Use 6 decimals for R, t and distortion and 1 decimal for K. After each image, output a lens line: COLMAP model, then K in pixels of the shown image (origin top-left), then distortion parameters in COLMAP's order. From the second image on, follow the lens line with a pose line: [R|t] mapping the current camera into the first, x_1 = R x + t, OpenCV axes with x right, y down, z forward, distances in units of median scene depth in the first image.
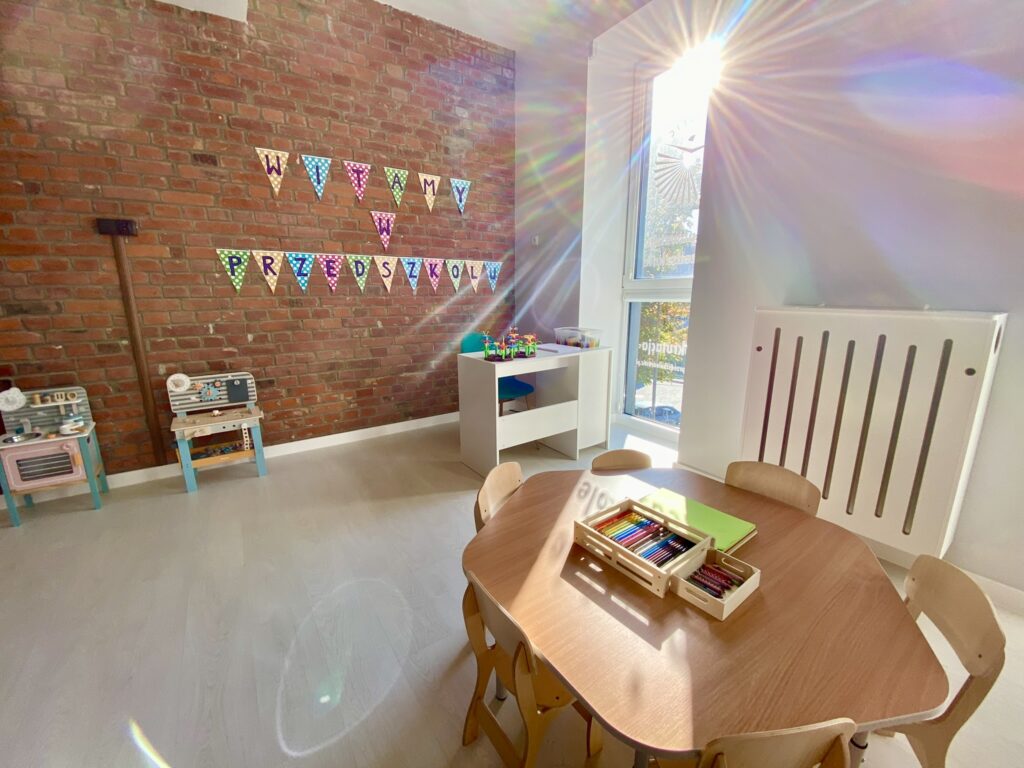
lens RADIAL K [[406.0, 0, 511.3], [0, 406.0, 385.4], [0, 0, 1]] dist [-0.006643, -0.003899]
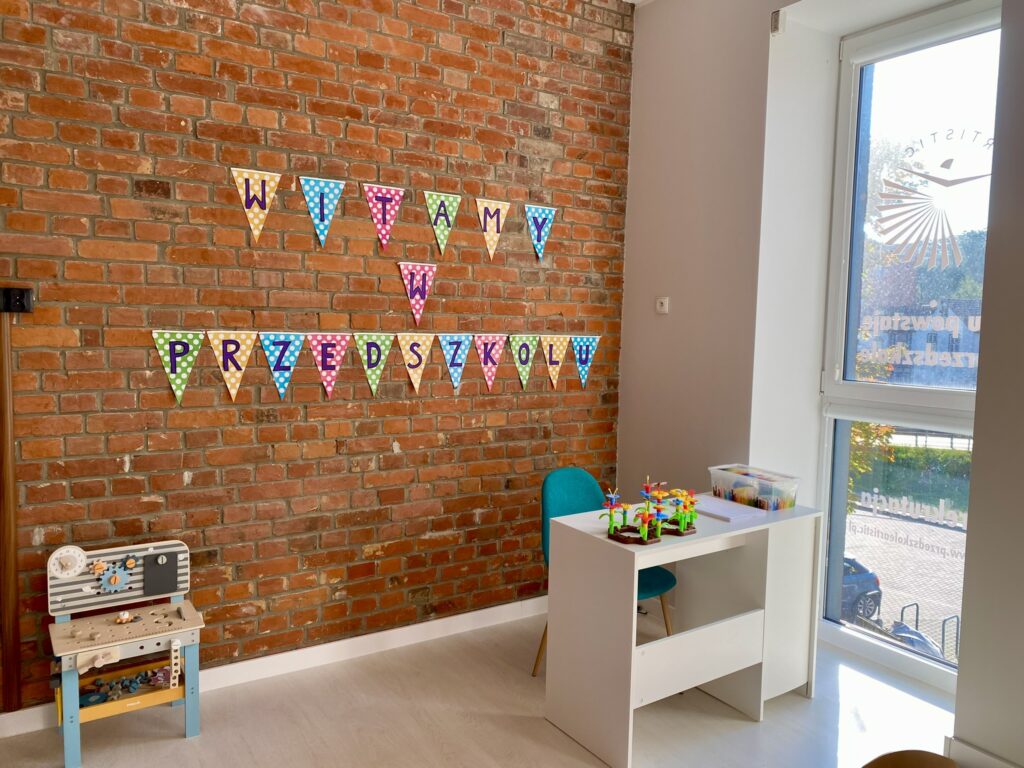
lens RADIAL K [[762.5, 0, 512.4], [0, 762.5, 379.7], [0, 0, 1]] dist [0.028915, -0.035852]
pose [[0.999440, 0.027878, -0.018517, -0.165315], [-0.030285, 0.988845, -0.145834, -0.108125], [0.014245, 0.146313, 0.989136, -0.082958]]
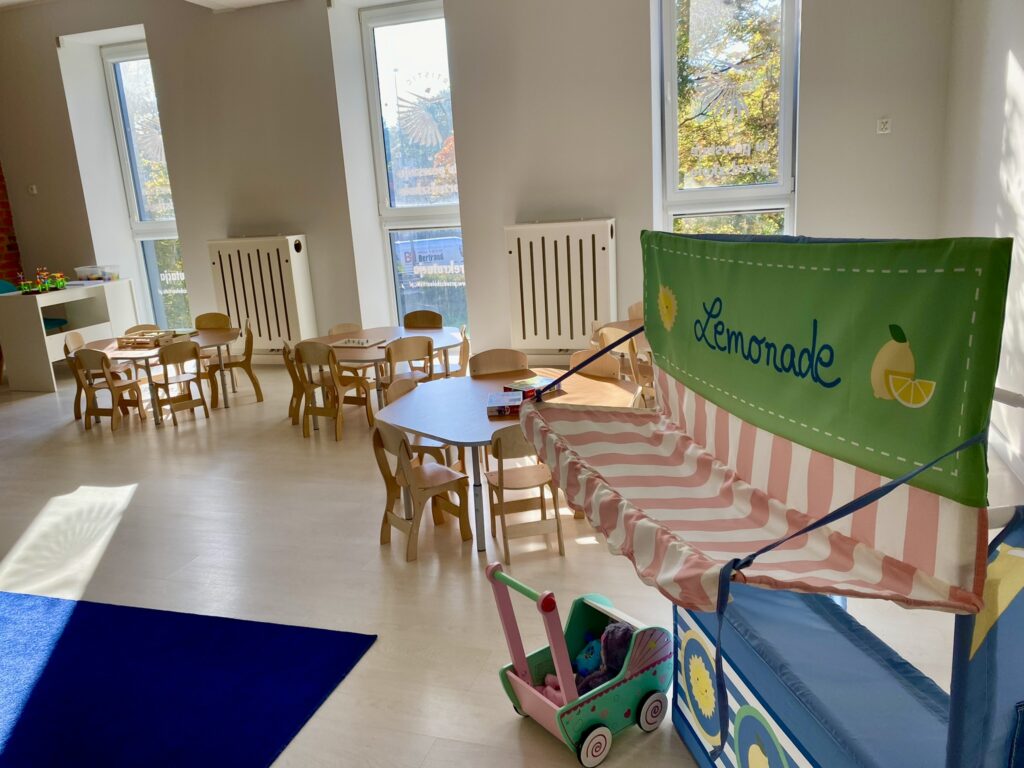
lens RADIAL K [[762.5, 0, 510.6], [0, 762.5, 383.7], [0, 0, 1]] dist [0.028915, -0.035852]
pose [[0.780039, -0.188846, 0.596553, -0.317740], [0.194359, 0.979337, 0.055881, 0.329231], [-0.594780, 0.072356, 0.800626, -1.607864]]
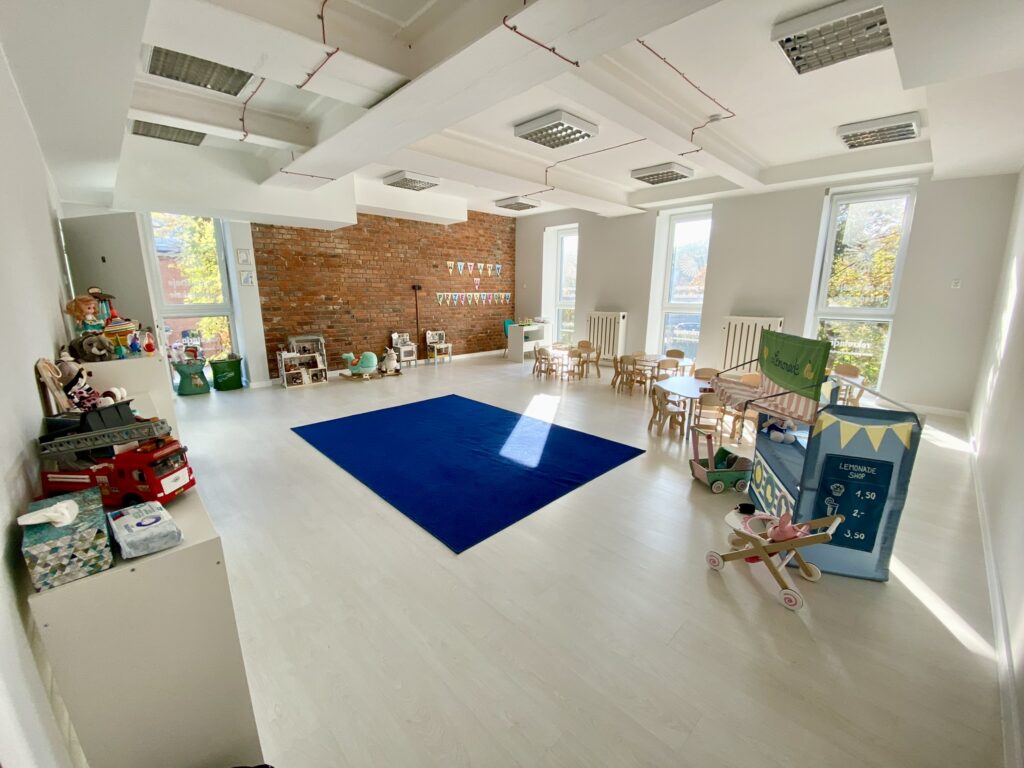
lens RADIAL K [[406.0, 0, 501.8], [0, 406.0, 390.5], [0, 0, 1]] dist [-0.006643, -0.003899]
pose [[0.986640, -0.033331, 0.159472, -0.689359], [0.031712, 0.999417, 0.012687, 0.387297], [-0.159802, -0.007460, 0.987121, -2.115344]]
